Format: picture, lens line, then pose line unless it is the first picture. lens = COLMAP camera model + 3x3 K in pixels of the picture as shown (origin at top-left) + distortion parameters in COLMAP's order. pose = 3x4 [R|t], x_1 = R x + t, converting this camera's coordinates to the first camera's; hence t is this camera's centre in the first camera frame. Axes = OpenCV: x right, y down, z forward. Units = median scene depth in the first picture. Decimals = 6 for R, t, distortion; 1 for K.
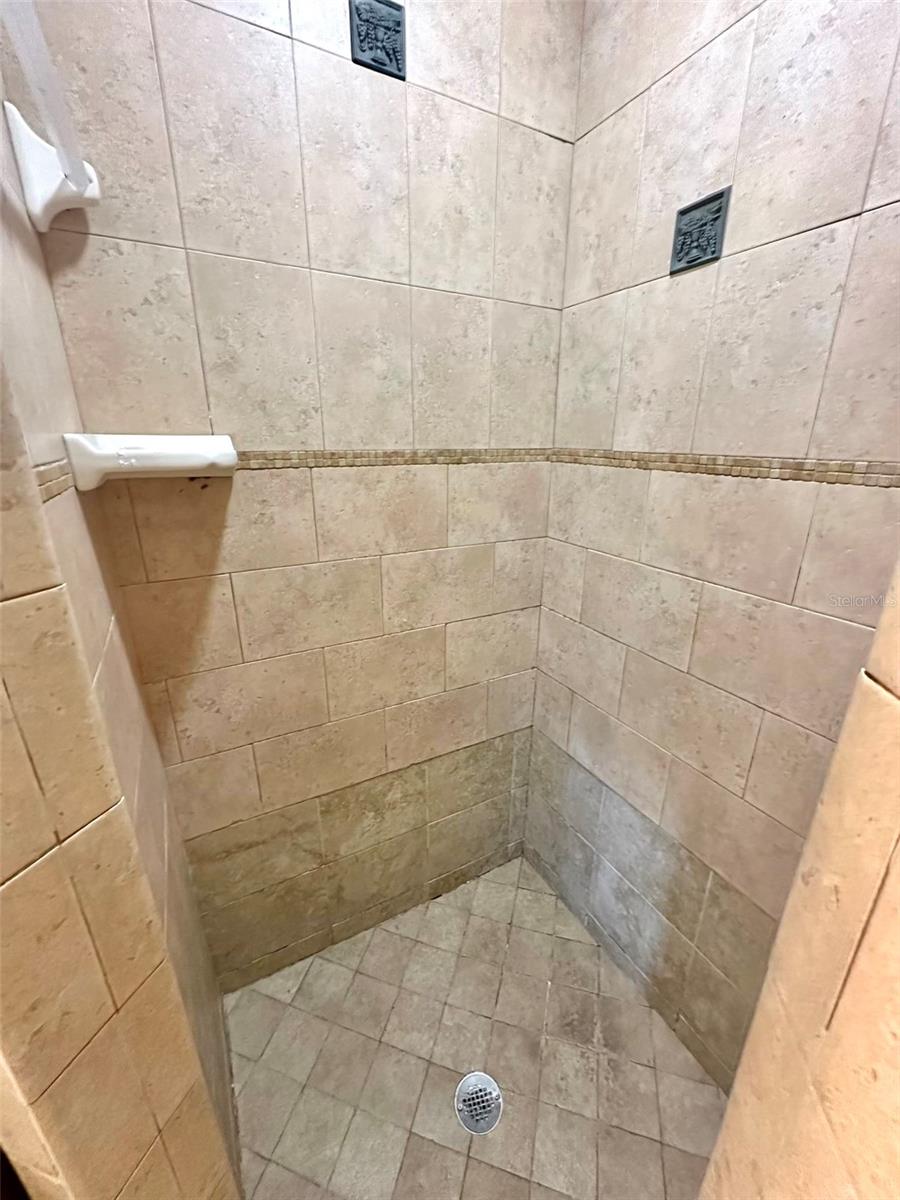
lens RADIAL K [[479.0, 0, 451.6], [0, 479.0, 600.8], [0, 0, 1]] dist [-0.003075, 0.000664]
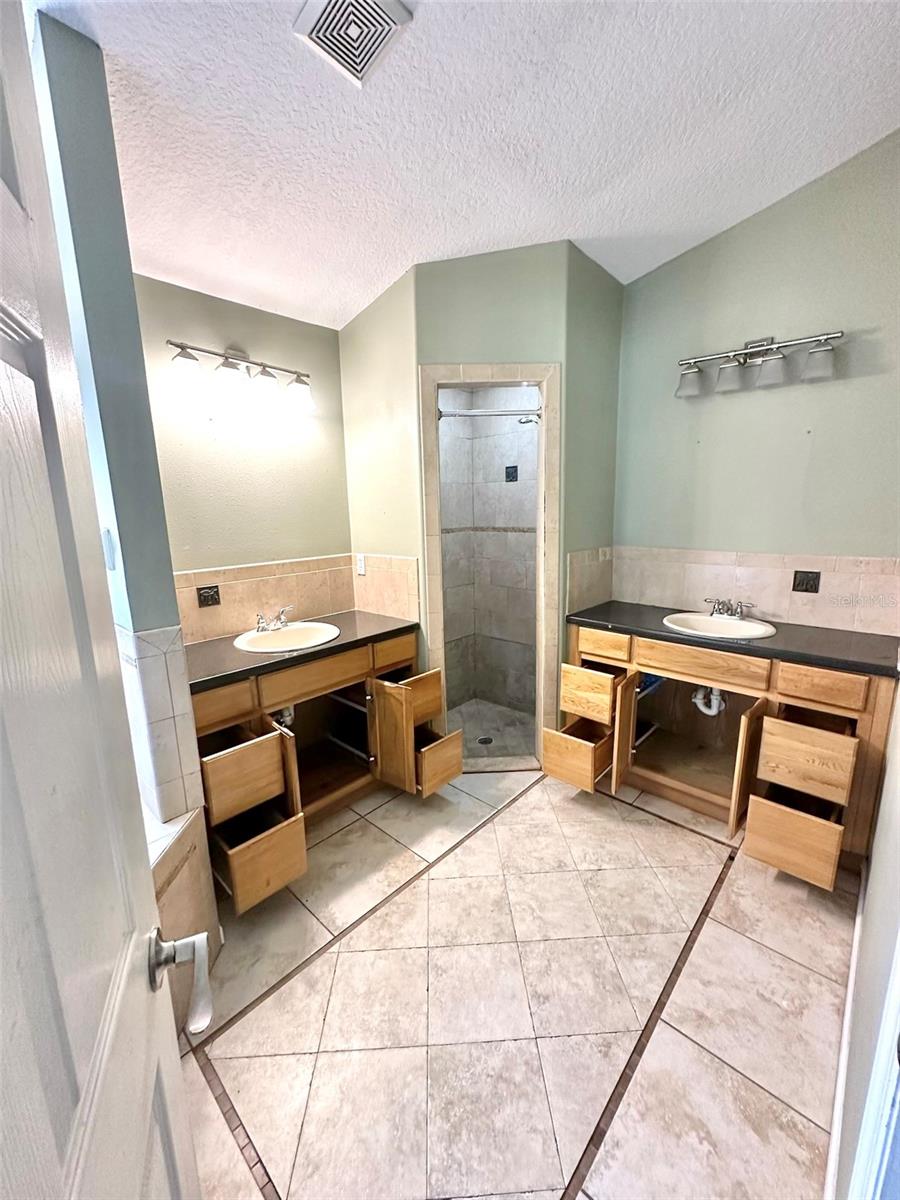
lens RADIAL K [[479.0, 0, 451.6], [0, 479.0, 600.8], [0, 0, 1]] dist [-0.003075, 0.000664]
pose [[0.946144, -0.089465, 0.311139, -0.993916], [0.131772, 0.984269, -0.117690, 0.520766], [-0.295715, 0.152351, 0.943049, -1.889261]]
